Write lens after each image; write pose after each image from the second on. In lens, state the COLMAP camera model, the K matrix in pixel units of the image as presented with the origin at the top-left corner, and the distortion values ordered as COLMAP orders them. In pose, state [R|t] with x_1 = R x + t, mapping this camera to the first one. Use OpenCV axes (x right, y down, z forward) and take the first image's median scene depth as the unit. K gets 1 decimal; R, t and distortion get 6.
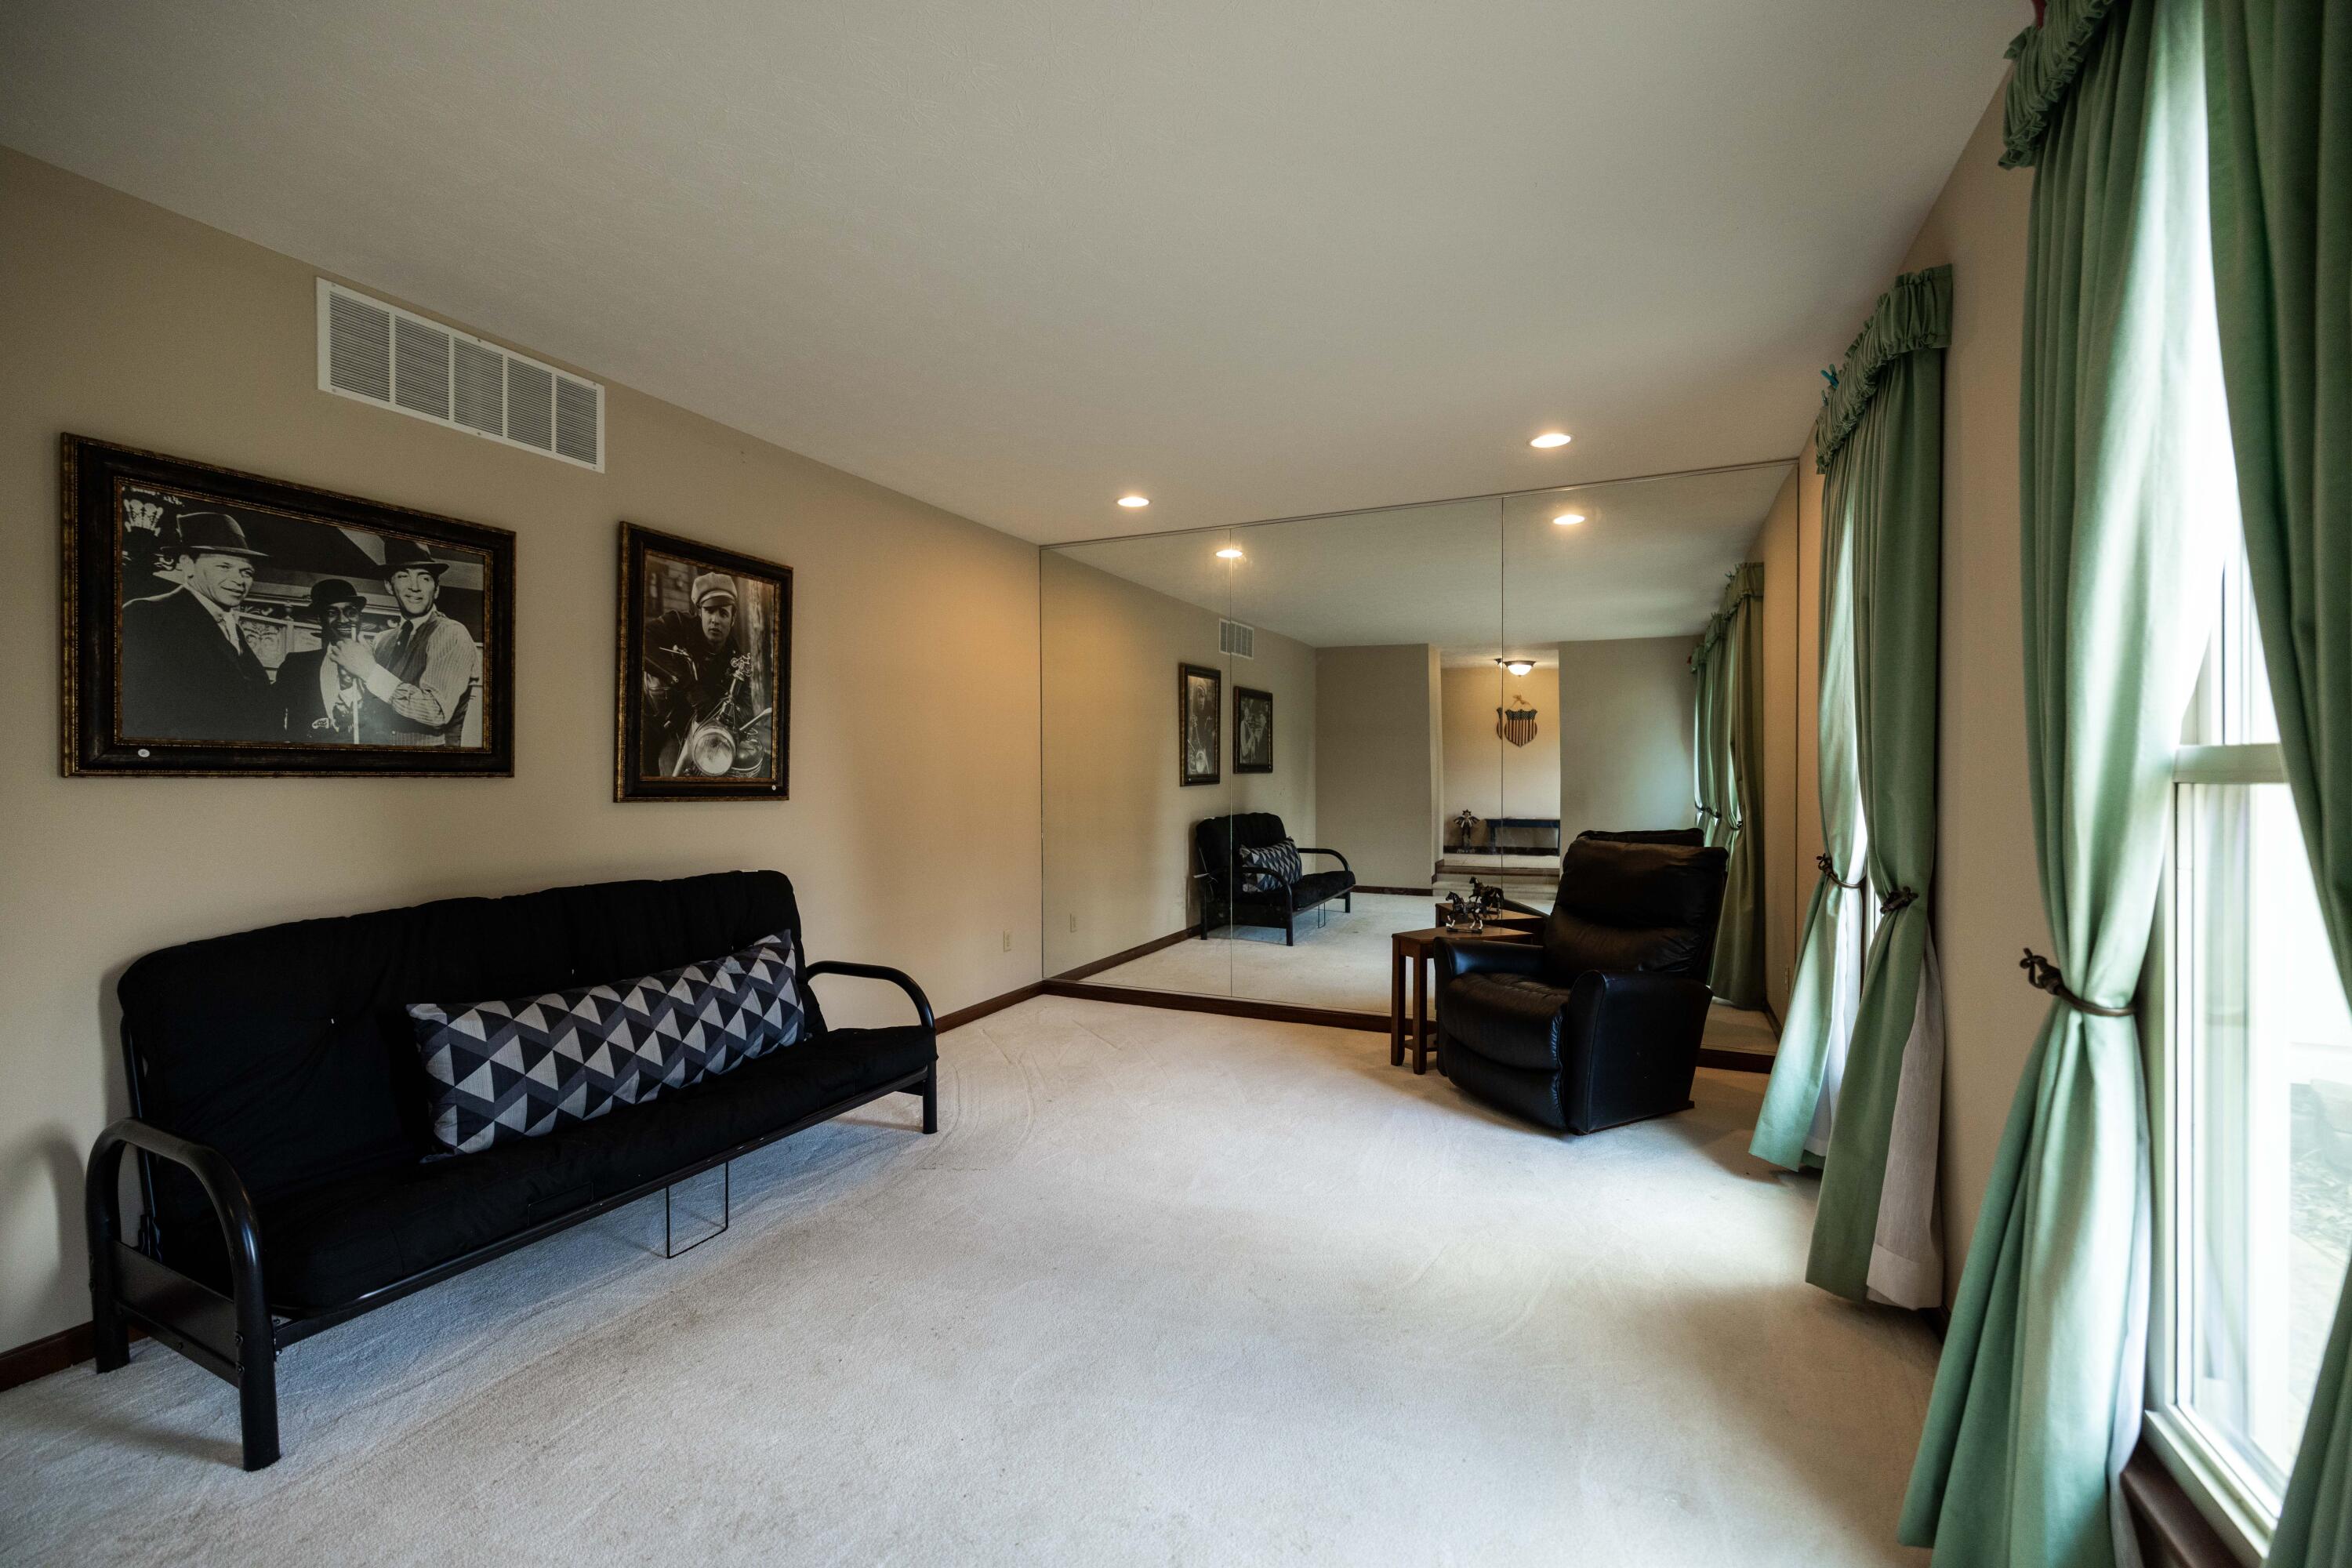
lens RADIAL K [[965.0, 0, 1176.0], [0, 965.0, 784.0], [0, 0, 1]] dist [-0.001331, 0.000272]
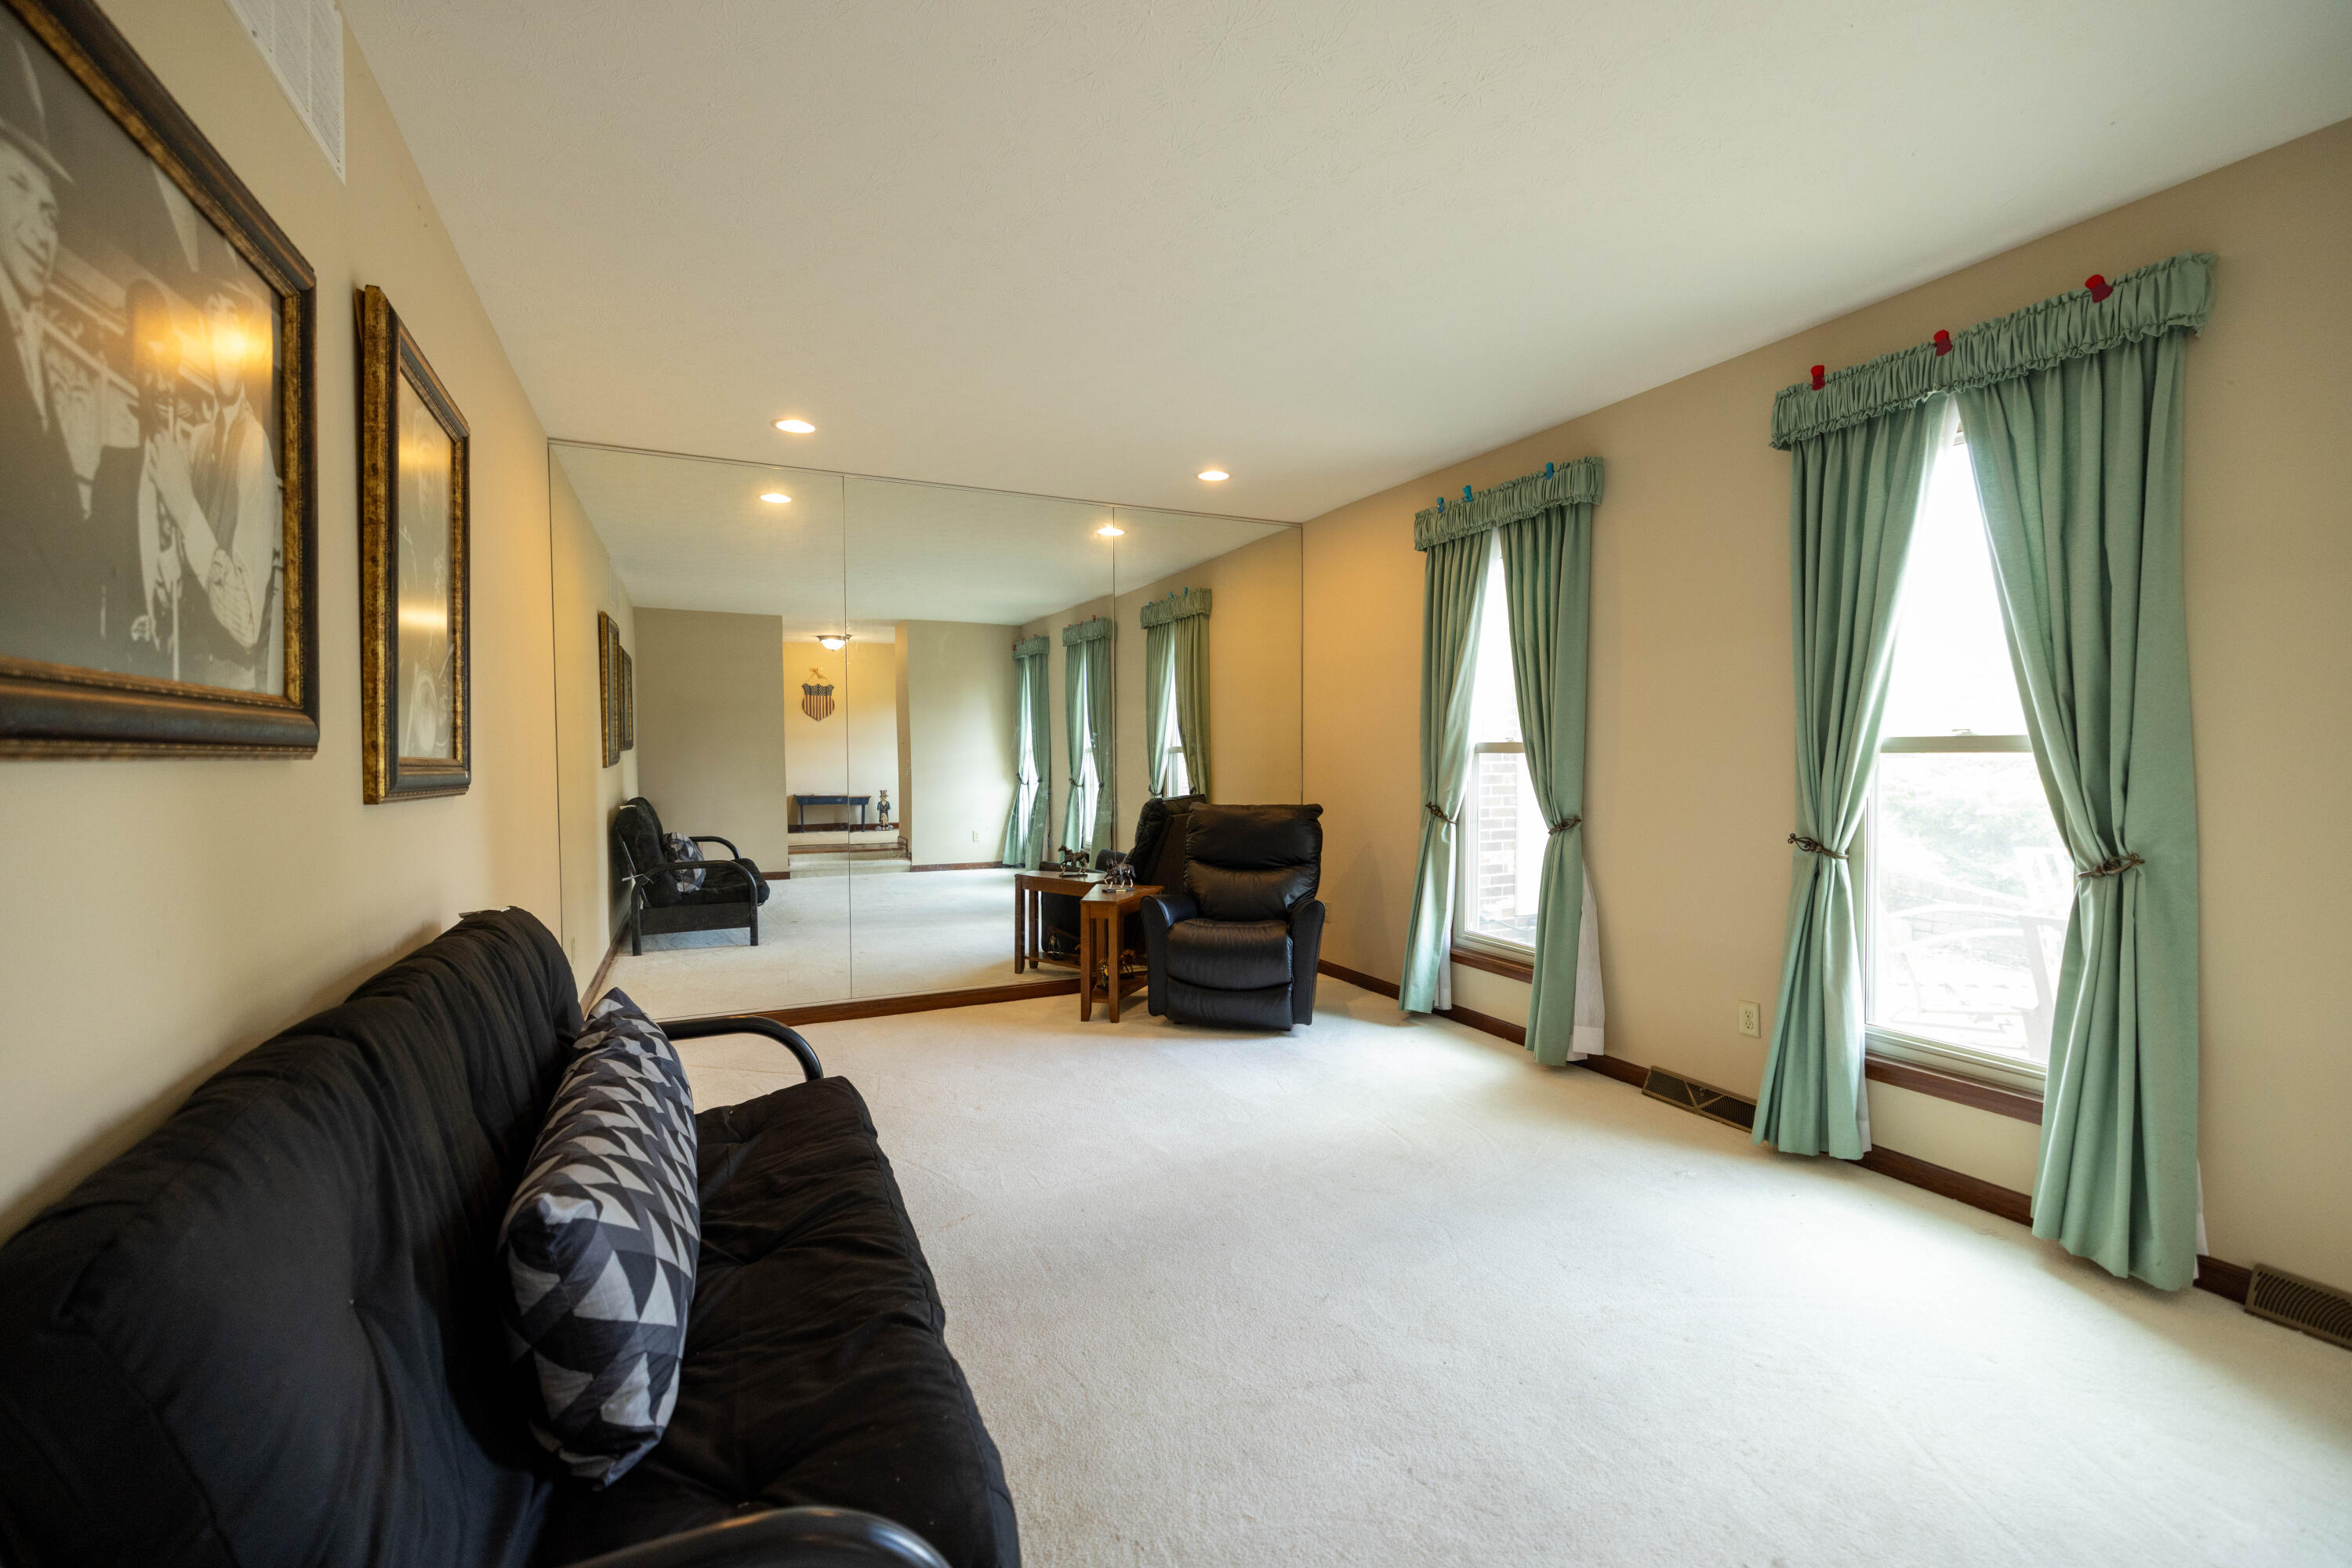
lens RADIAL K [[988.1, 0, 1173.4], [0, 988.1, 784.2], [0, 0, 1]] dist [-0.000410, 0.000056]
pose [[0.630968, -0.026635, 0.775352, -0.718930], [0.007719, 0.999577, 0.028056, -0.003789], [-0.775771, -0.011717, 0.630906, 0.301532]]
